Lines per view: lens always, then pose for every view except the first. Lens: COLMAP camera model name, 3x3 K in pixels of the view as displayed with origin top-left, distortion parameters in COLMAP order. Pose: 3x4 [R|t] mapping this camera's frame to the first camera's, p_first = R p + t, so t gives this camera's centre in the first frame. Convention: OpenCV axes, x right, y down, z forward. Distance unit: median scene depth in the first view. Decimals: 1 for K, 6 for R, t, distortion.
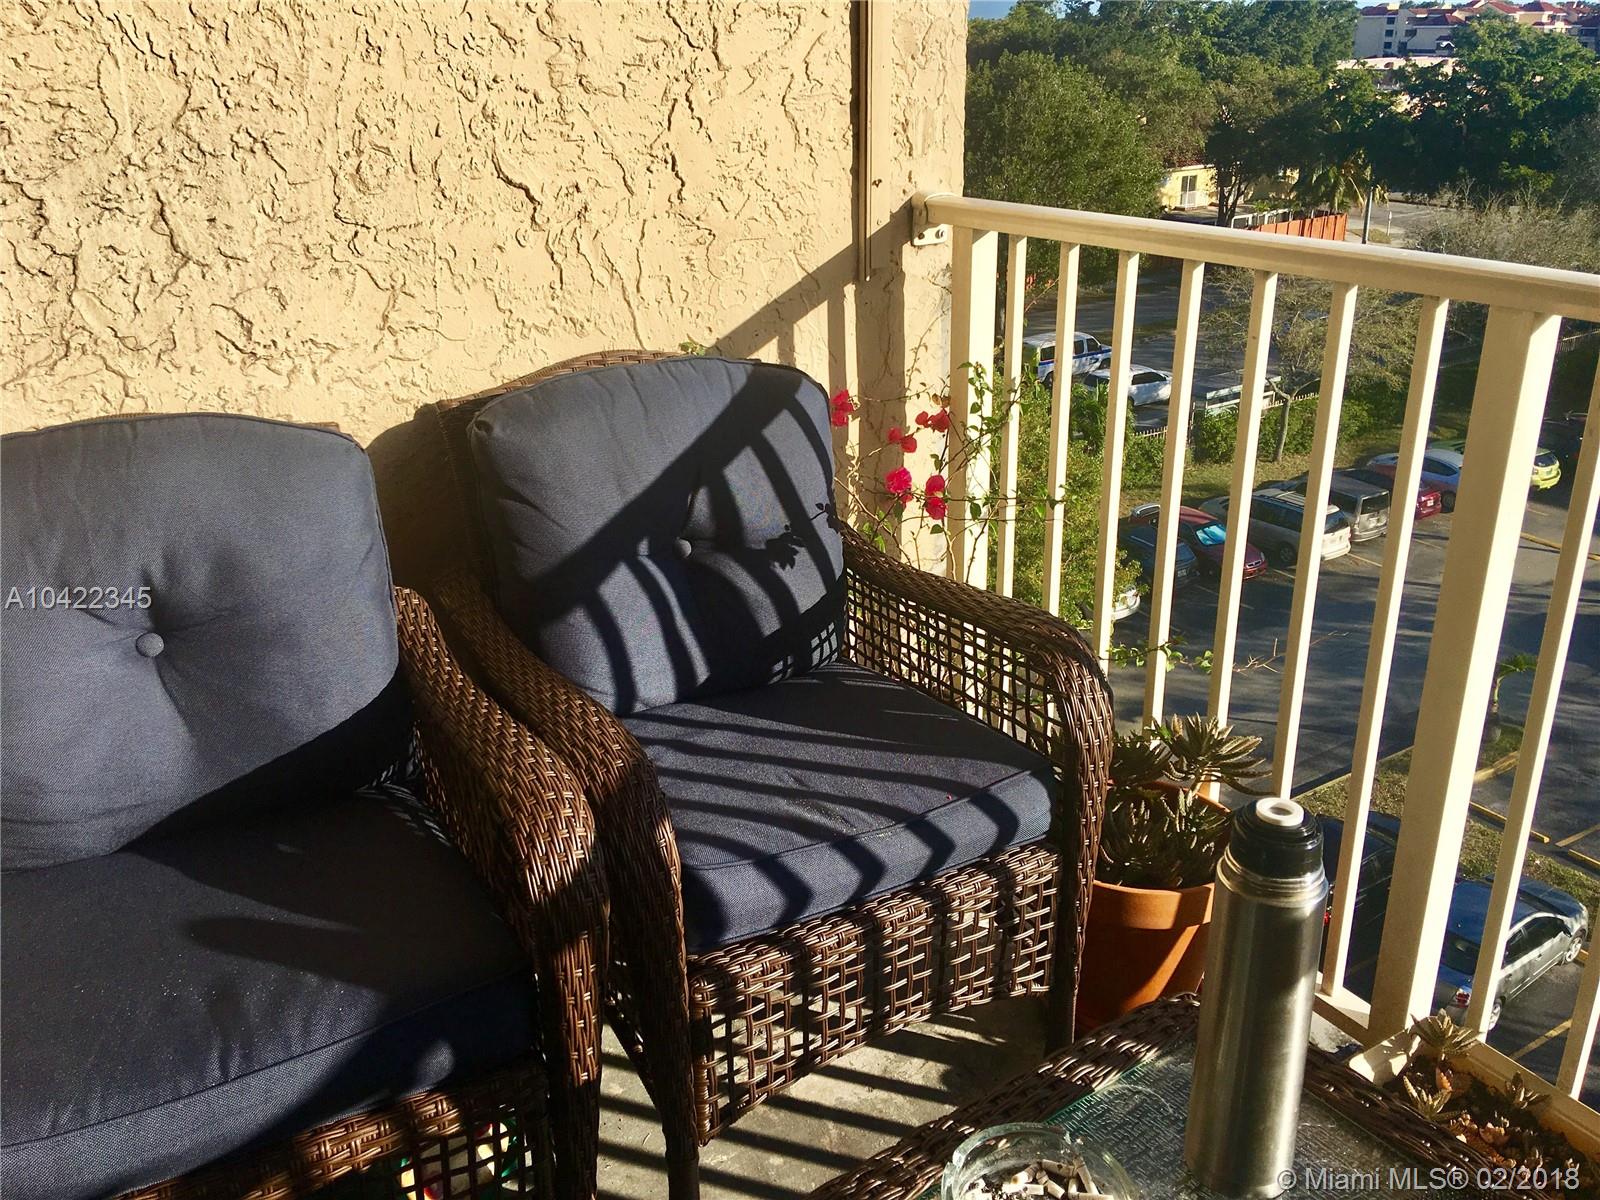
lens RADIAL K [[1321.1, 0, 812.0], [0, 1321.1, 582.9], [0, 0, 1]] dist [0.105402, -0.158505]
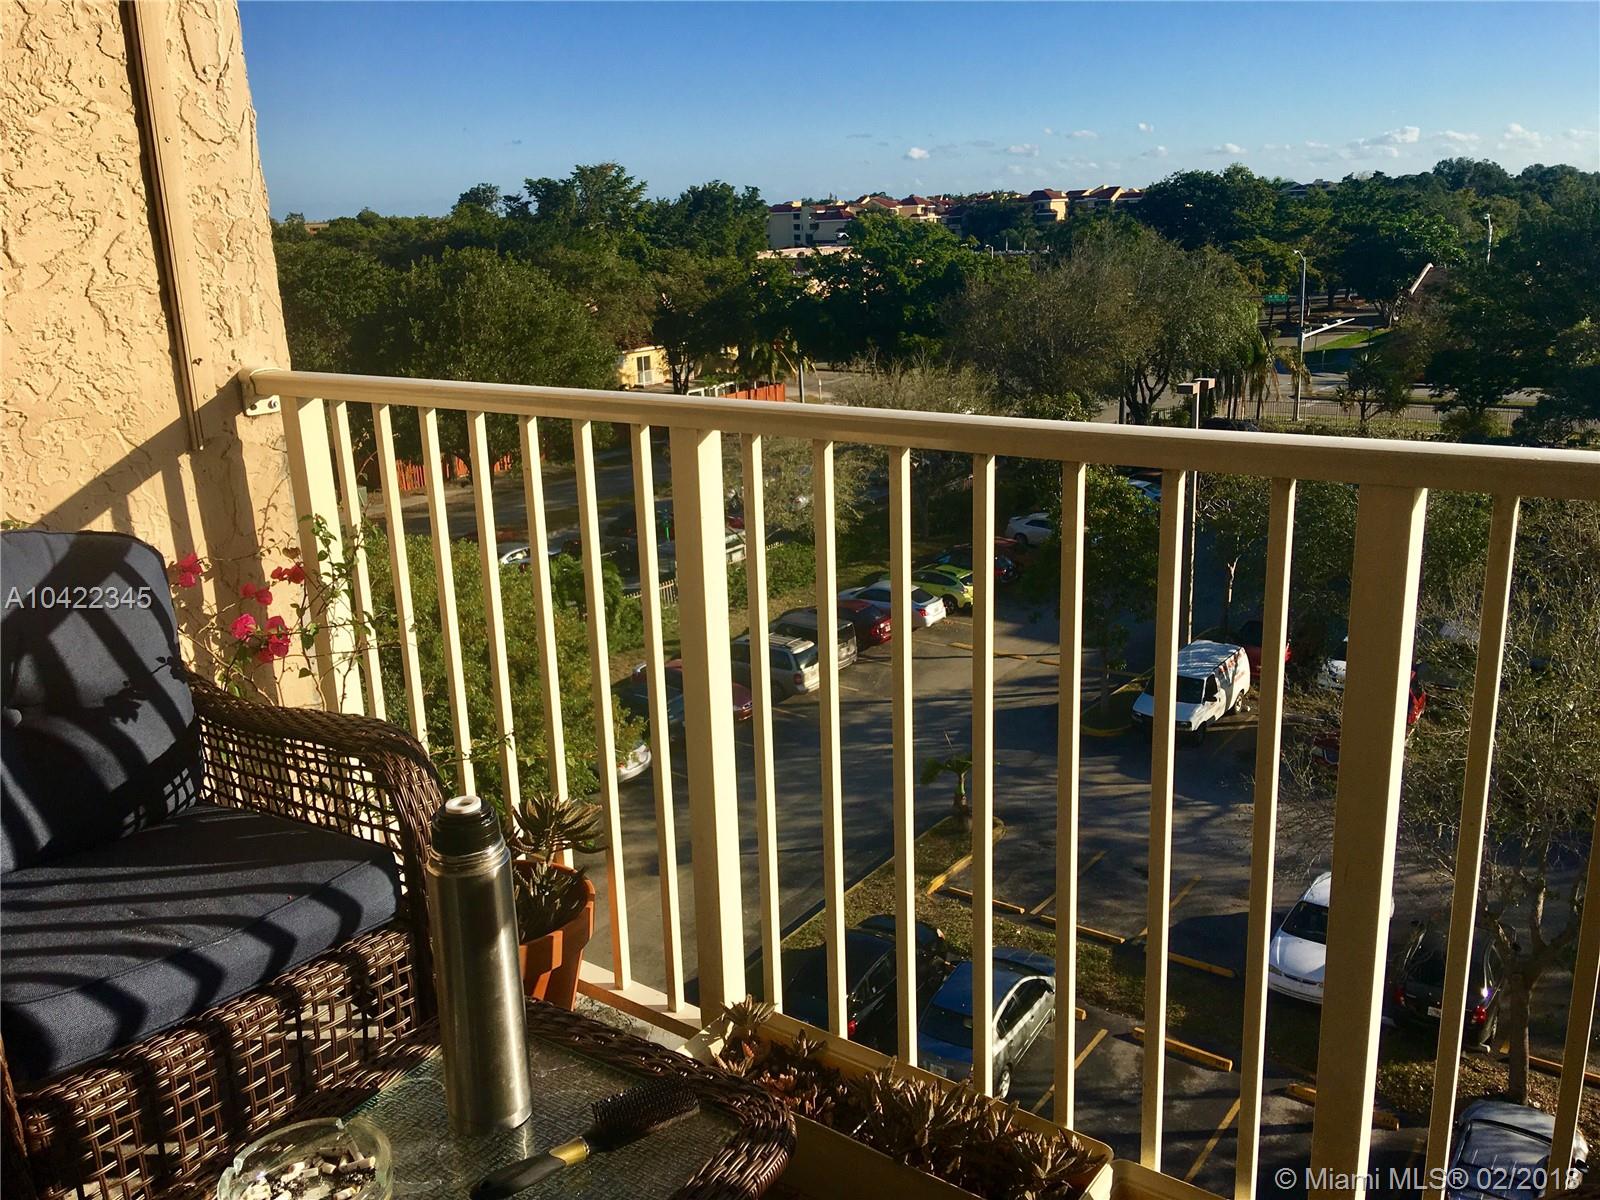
lens RADIAL K [[1321.1, 0, 786.2], [0, 1321.1, 576.8], [0, 0, 1]] dist [0.105402, -0.158505]
pose [[0.931238, -0.109902, 0.347443, 0.106626], [0.155601, 0.982073, -0.106404, 0.068868], [-0.329520, 0.153150, 0.931645, -0.163632]]
